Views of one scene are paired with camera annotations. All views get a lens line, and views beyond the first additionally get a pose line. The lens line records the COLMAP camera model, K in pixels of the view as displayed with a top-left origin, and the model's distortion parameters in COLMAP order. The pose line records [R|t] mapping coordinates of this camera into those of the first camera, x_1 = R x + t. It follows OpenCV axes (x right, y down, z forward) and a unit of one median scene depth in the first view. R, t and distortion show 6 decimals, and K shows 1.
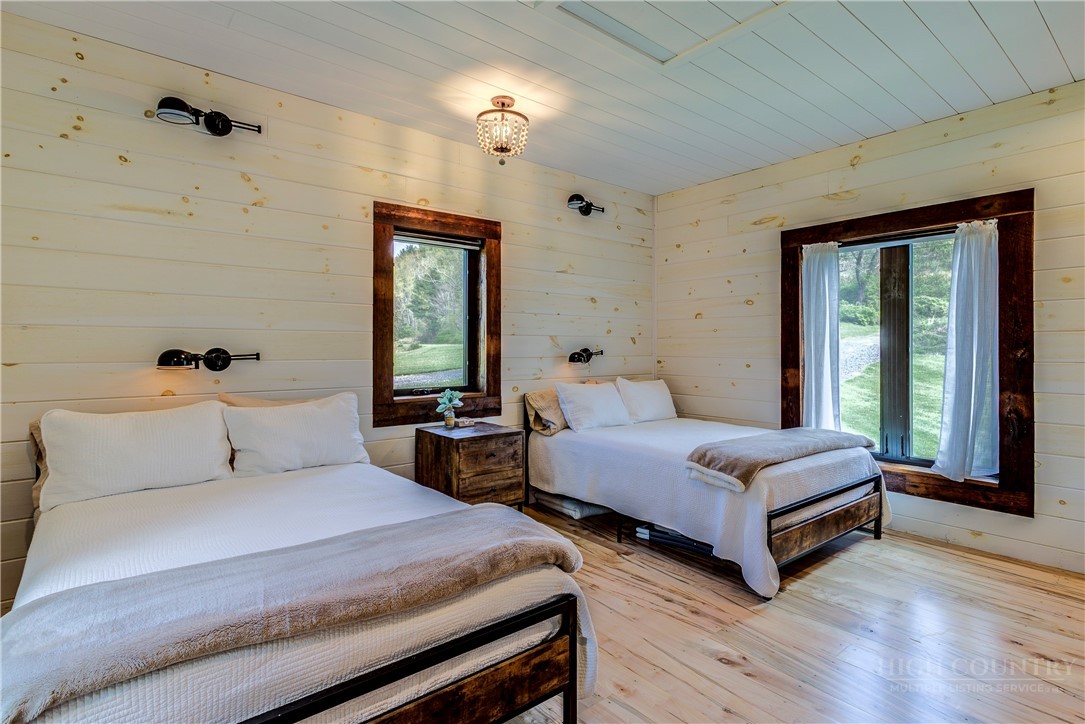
lens RADIAL K [[537.4, 0, 517.4], [0, 537.4, 363.8], [0, 0, 1]] dist [0.012188, 0.001493]
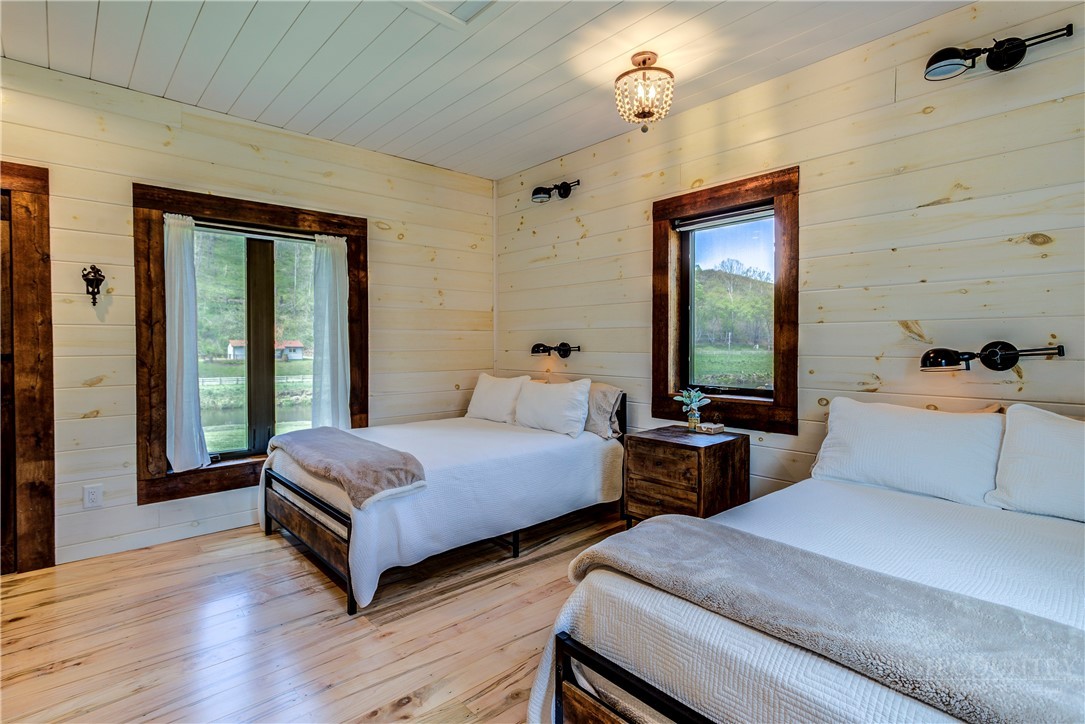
lens RADIAL K [[531.0, 0, 543.4], [0, 531.0, 369.7], [0, 0, 1]] dist [0.001722, 0.000406]
pose [[0.077798, 0.050075, -0.995711, 0.806560], [-0.028007, 0.998453, 0.048025, -0.020567], [0.996576, 0.024150, 0.079080, 0.749464]]
